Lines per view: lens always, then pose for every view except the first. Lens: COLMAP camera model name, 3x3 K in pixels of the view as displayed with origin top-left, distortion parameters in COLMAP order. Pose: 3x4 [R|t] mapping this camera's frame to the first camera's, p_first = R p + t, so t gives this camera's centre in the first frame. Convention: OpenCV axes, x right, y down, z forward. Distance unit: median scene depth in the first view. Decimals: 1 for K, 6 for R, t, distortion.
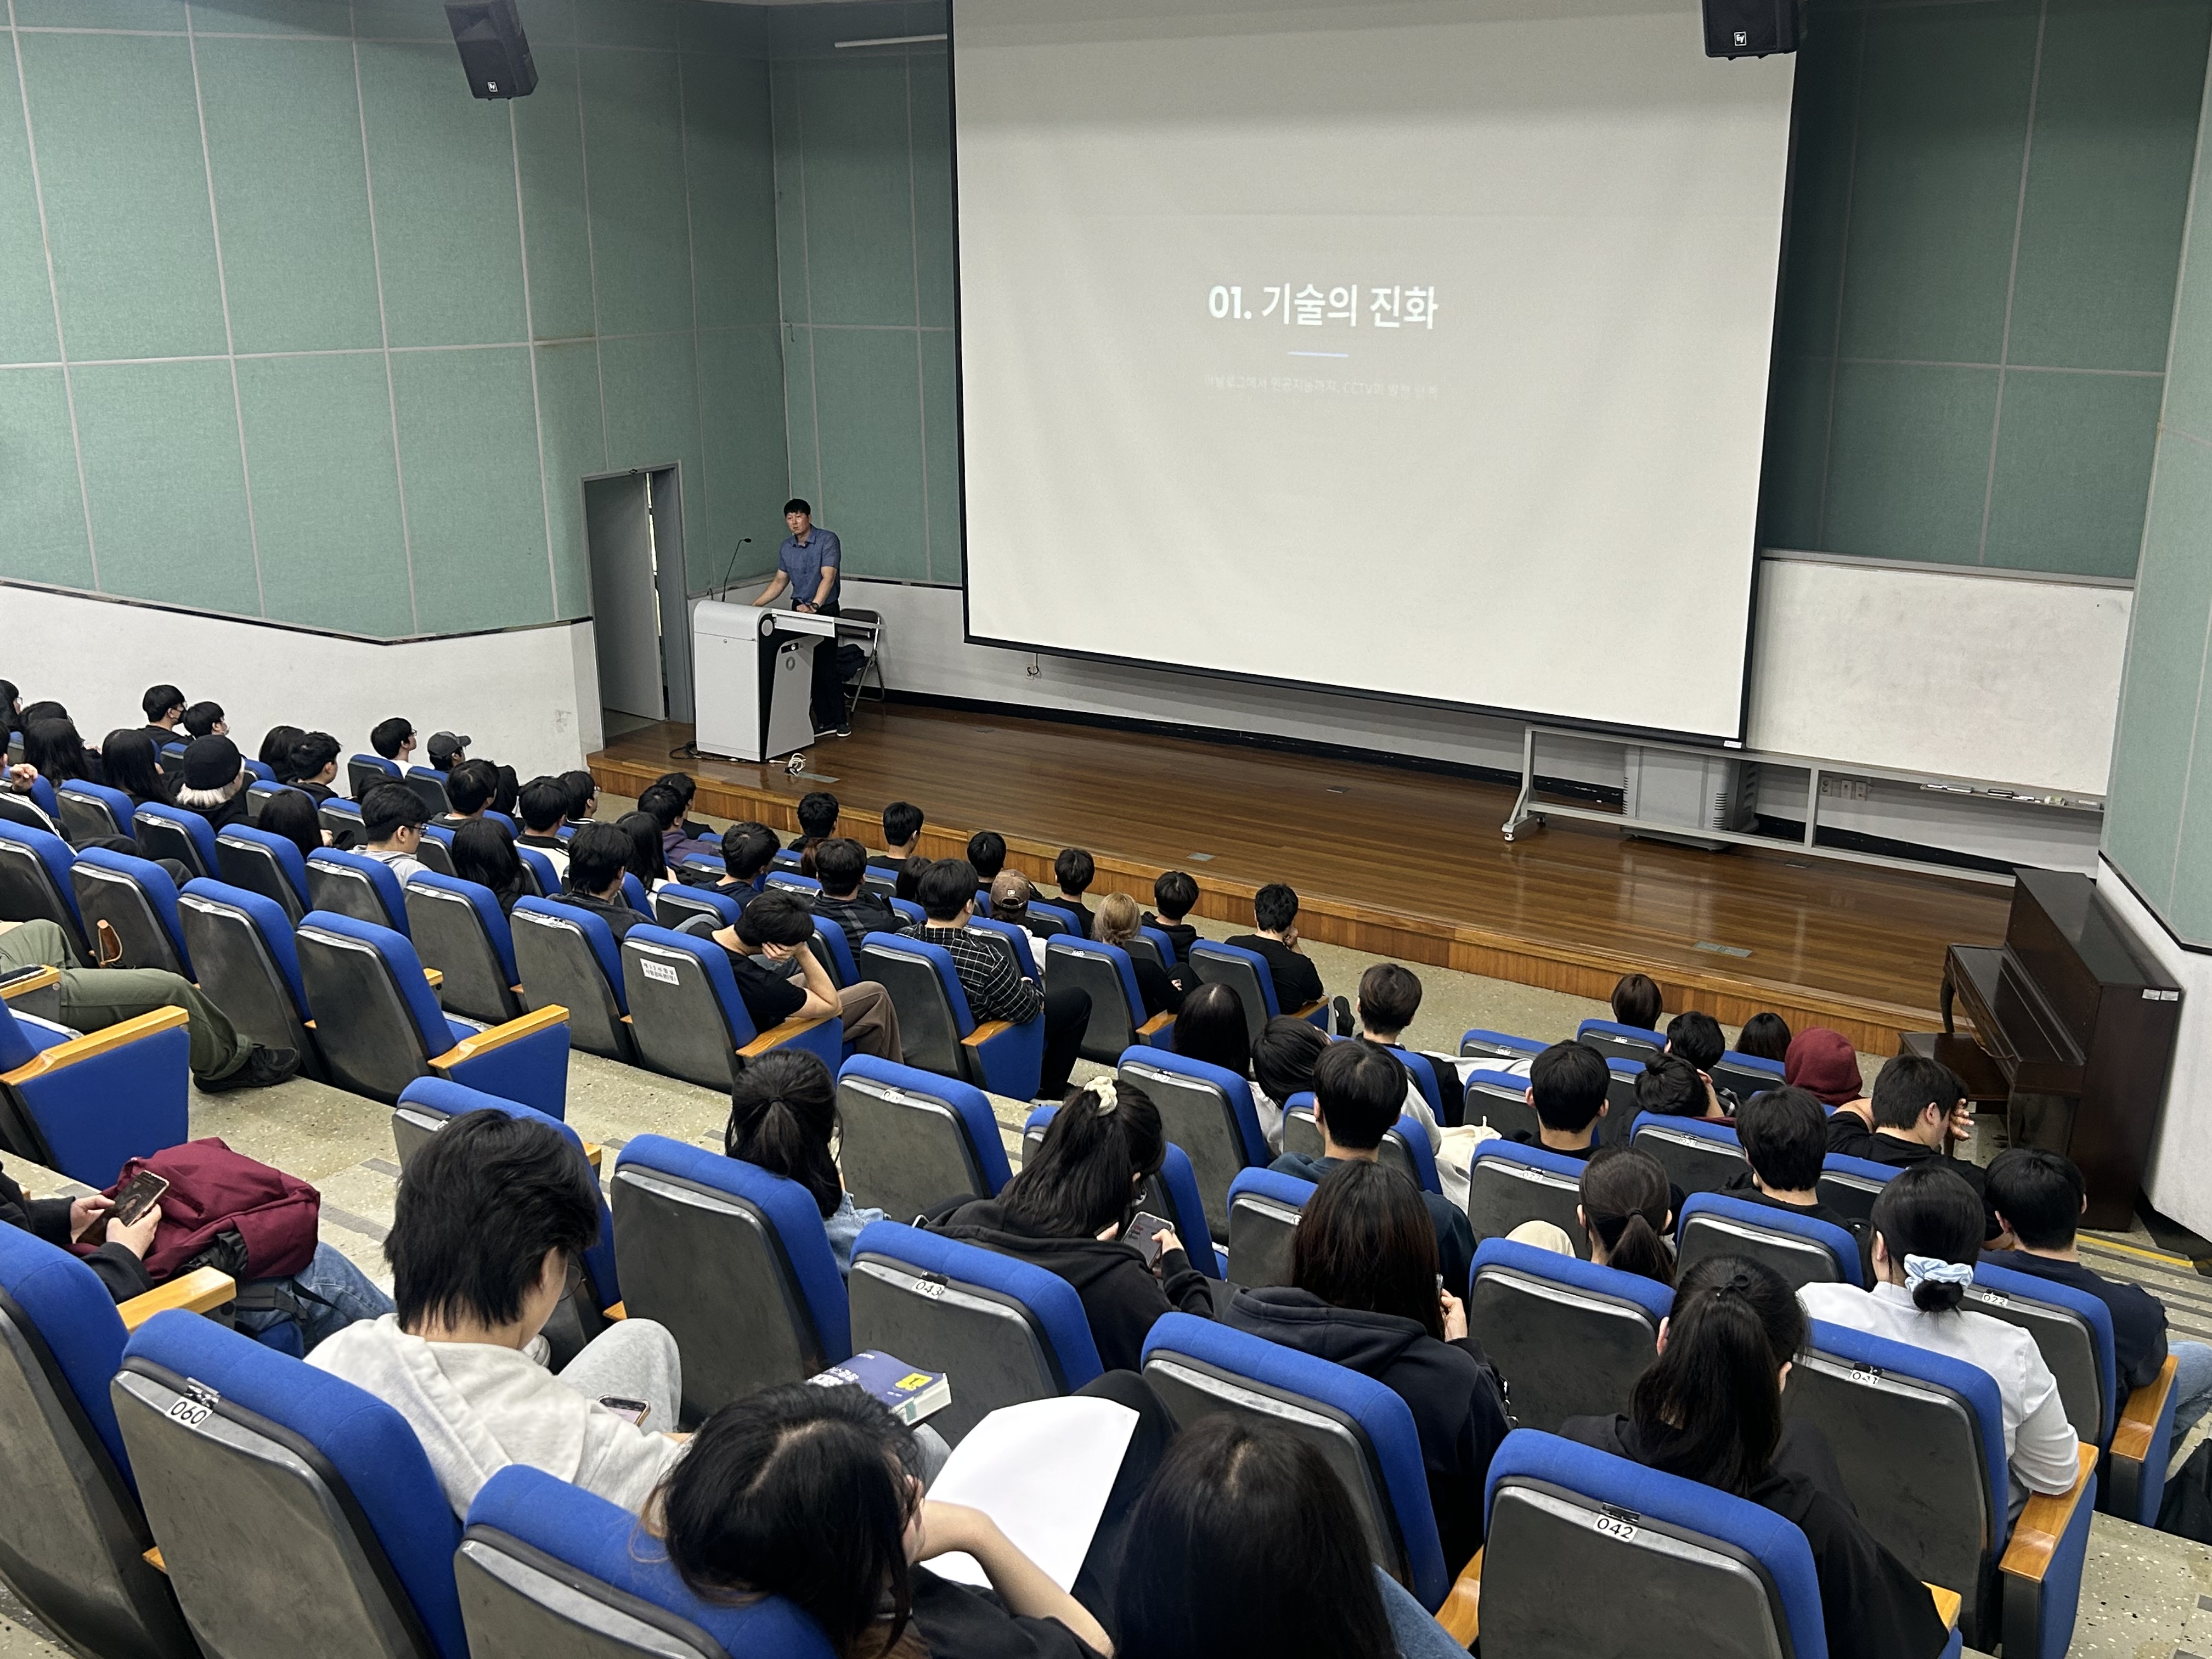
lens RADIAL K [[2178.6, 0, 1112.4], [0, 2178.6, 824.5], [0, 0, 1]] dist [0.095782, -0.144170]
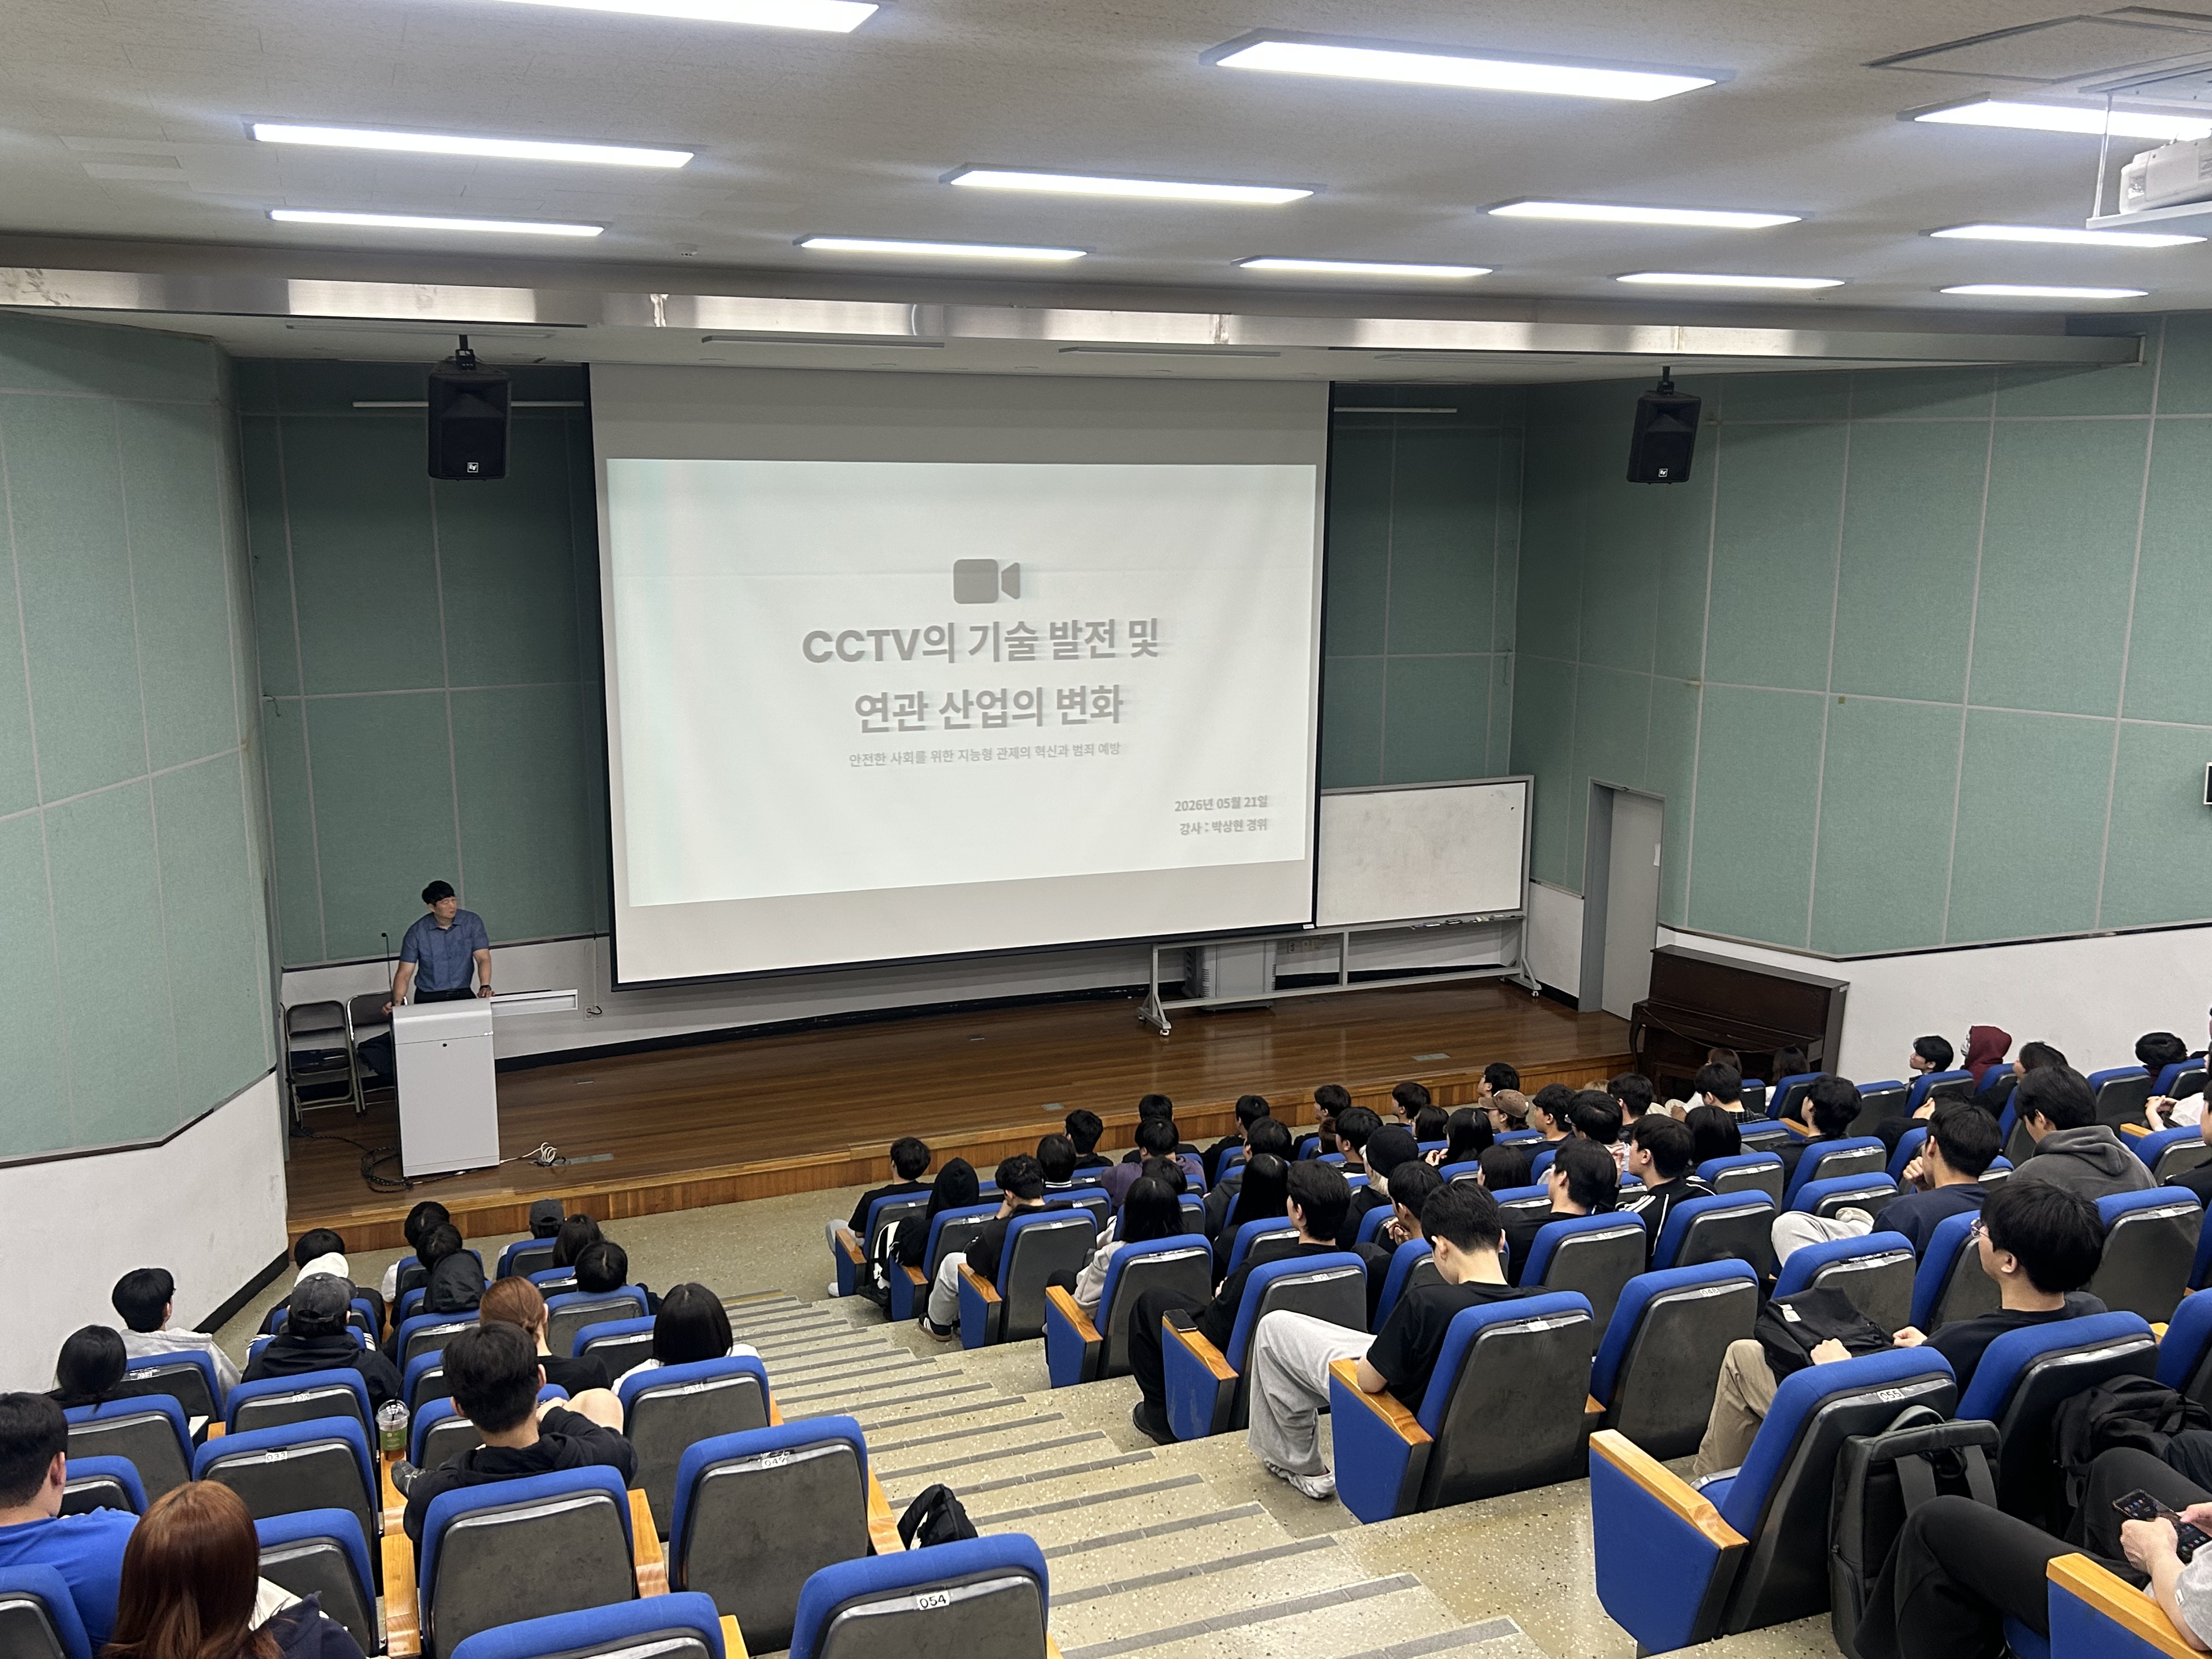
lens RADIAL K [[1889.7, 0, 1106.0], [0, 1889.7, 829.5], [0, 0, 1]] dist [-0.000715, -0.000225]
pose [[0.570859, -0.146207, 0.807926, -0.742560], [0.223322, 0.974568, 0.018570, -0.144187], [-0.790093, 0.169826, 0.588992, 0.361112]]
